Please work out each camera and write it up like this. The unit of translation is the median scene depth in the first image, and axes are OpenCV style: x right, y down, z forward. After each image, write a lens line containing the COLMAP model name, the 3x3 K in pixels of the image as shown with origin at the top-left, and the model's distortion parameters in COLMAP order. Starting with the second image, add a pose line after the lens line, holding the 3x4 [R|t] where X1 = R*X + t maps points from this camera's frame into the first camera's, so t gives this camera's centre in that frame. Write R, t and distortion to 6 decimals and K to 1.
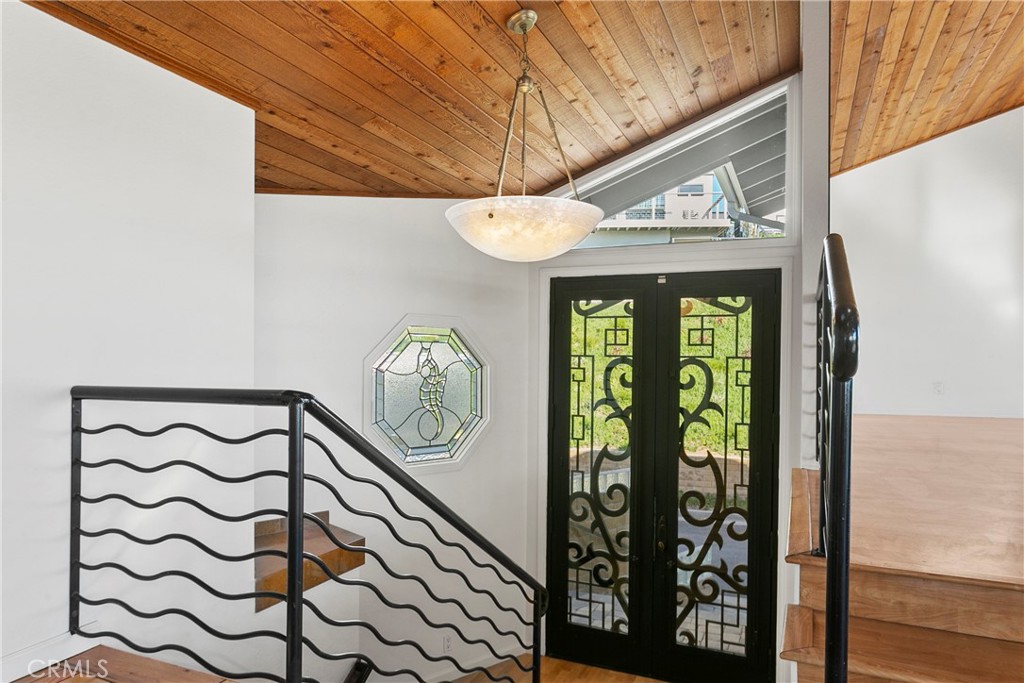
lens RADIAL K [[642.0, 0, 513.4], [0, 642.0, 345.7], [0, 0, 1]] dist [-0.007997, 0.004984]
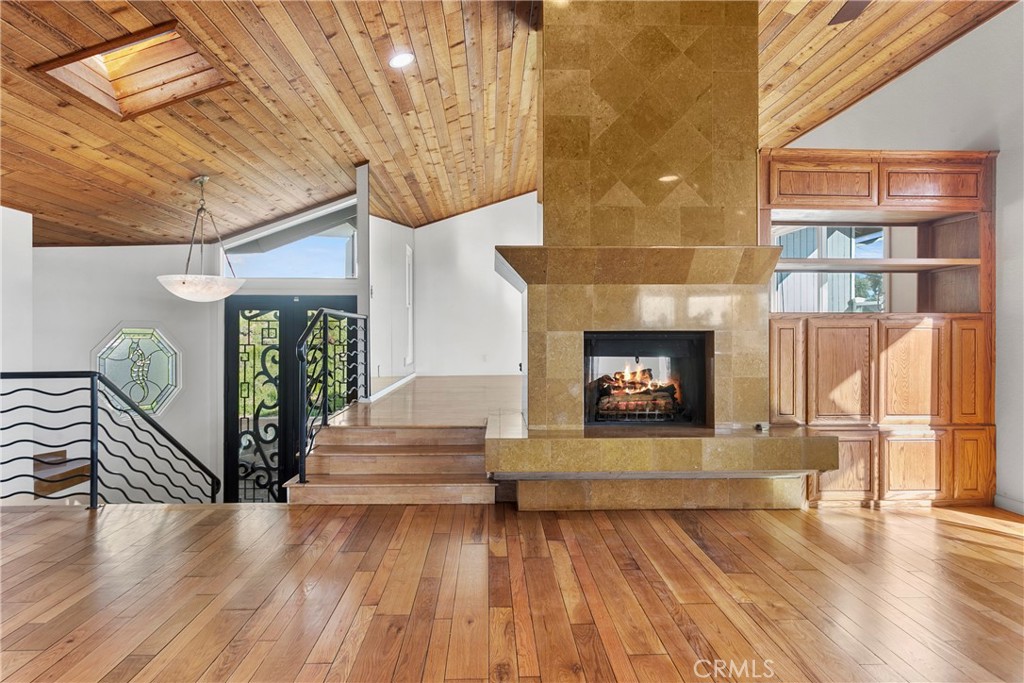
lens RADIAL K [[642.0, 0, 512.1], [0, 642.0, 324.0], [0, 0, 1]] dist [-0.007997, 0.004984]
pose [[0.901606, -0.006775, 0.432506, 0.013533], [0.003408, 0.999958, 0.008559, -0.048577], [-0.432546, -0.006242, 0.901590, -0.731974]]
